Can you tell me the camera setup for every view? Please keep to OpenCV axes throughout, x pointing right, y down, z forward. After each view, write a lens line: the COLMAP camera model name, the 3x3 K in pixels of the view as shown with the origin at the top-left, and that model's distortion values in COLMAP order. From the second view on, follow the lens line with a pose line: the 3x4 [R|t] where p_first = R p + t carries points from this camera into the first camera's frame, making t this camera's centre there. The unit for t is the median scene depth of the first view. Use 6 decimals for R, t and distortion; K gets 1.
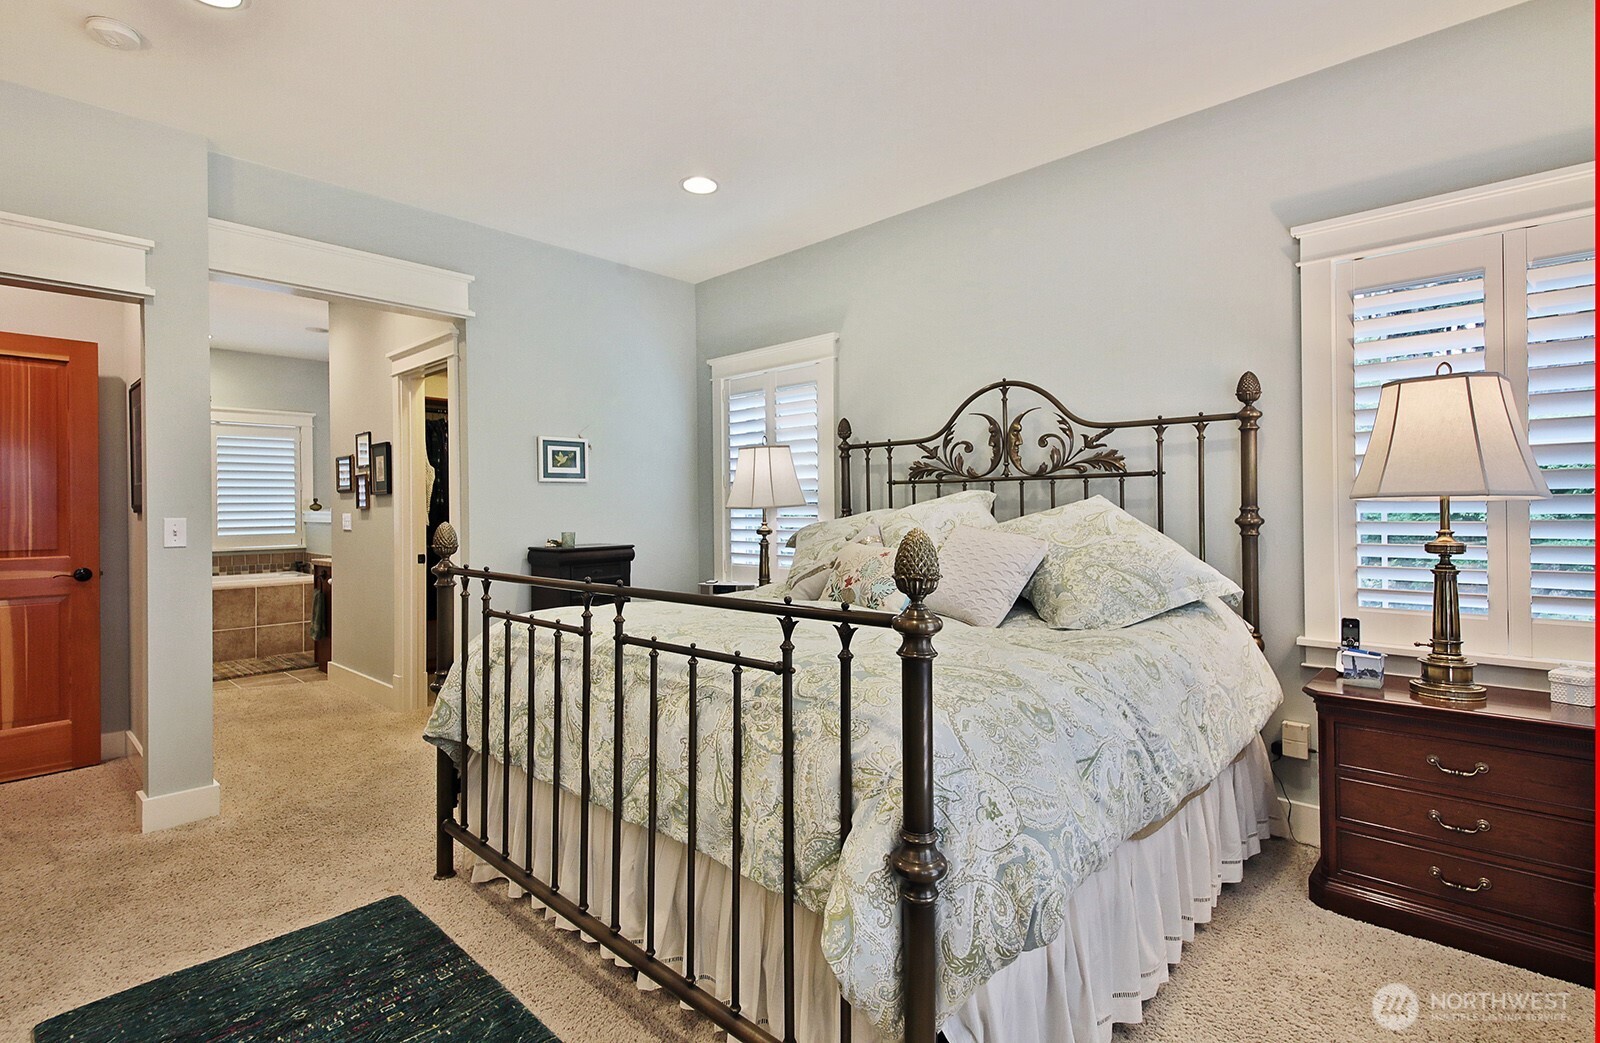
lens RADIAL K [[758.0, 0, 798.1], [0, 758.0, 486.6], [0, 0, 1]] dist [0.066887, -0.000166]
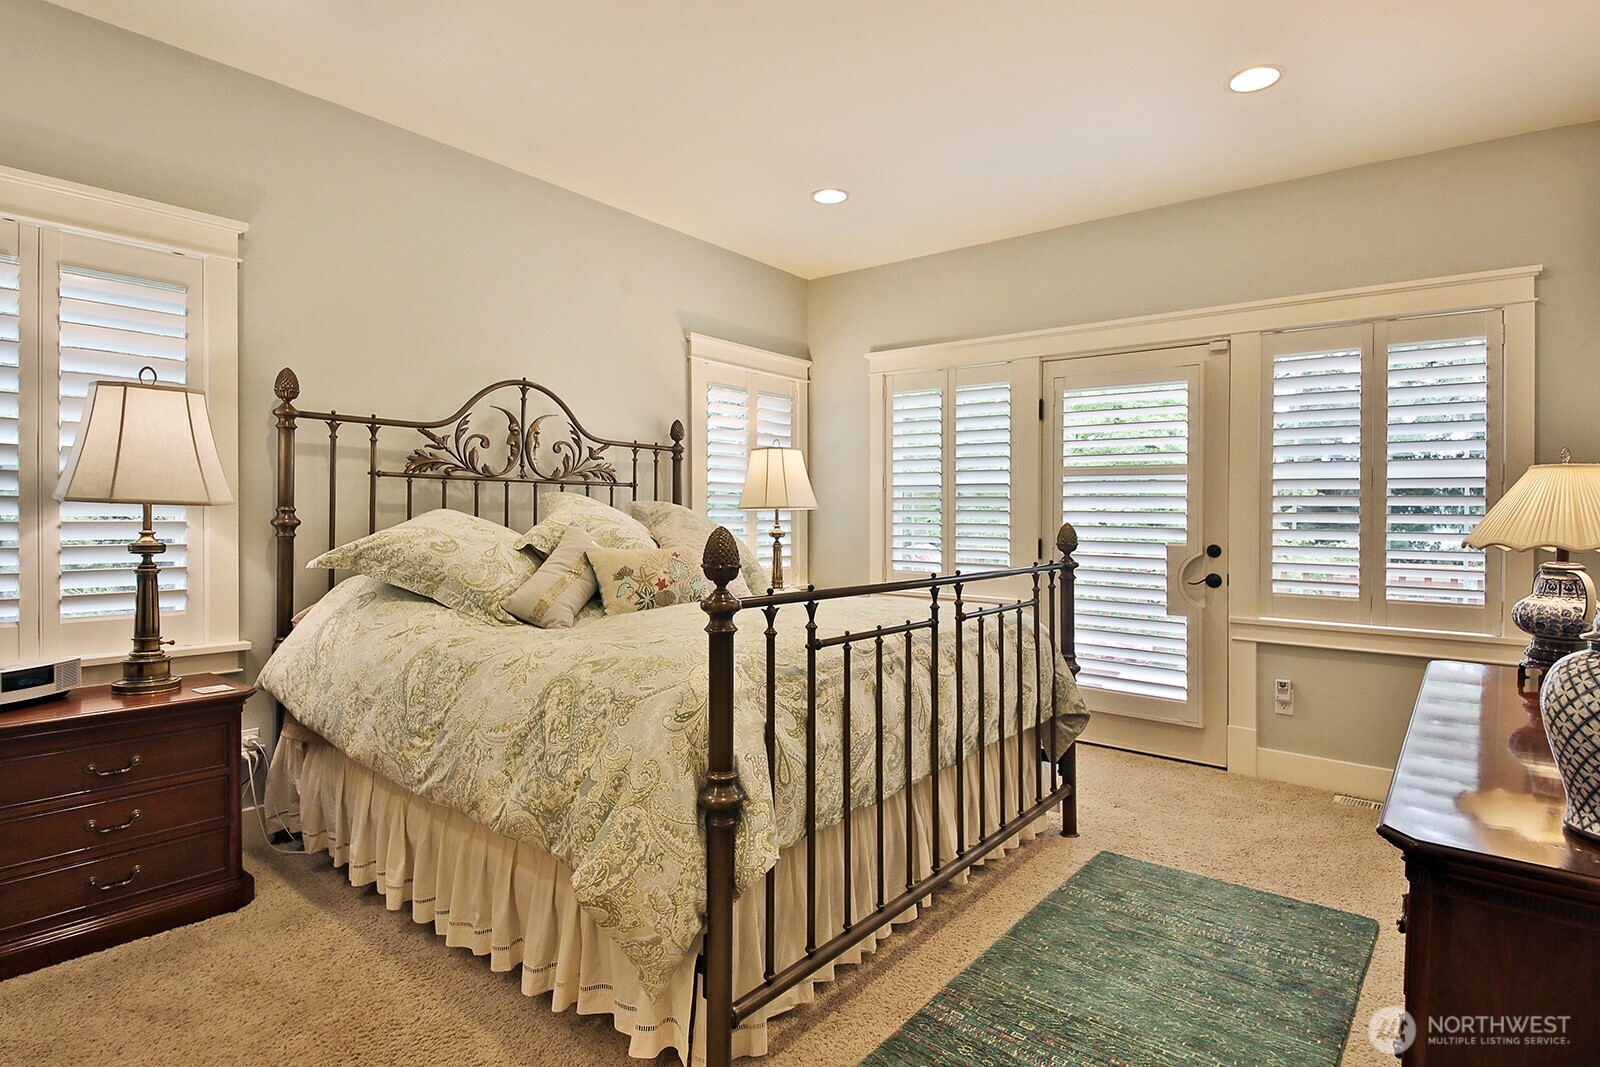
lens RADIAL K [[822.4, 0, 800.0], [0, 822.4, 533.5], [0, 0, 1]] dist [0.002613, 0.000444]
pose [[-0.089999, -0.018747, 0.995765, -0.785403], [-0.039004, 0.999122, 0.015285, 0.027238], [-0.995178, -0.037463, -0.090652, 0.707073]]
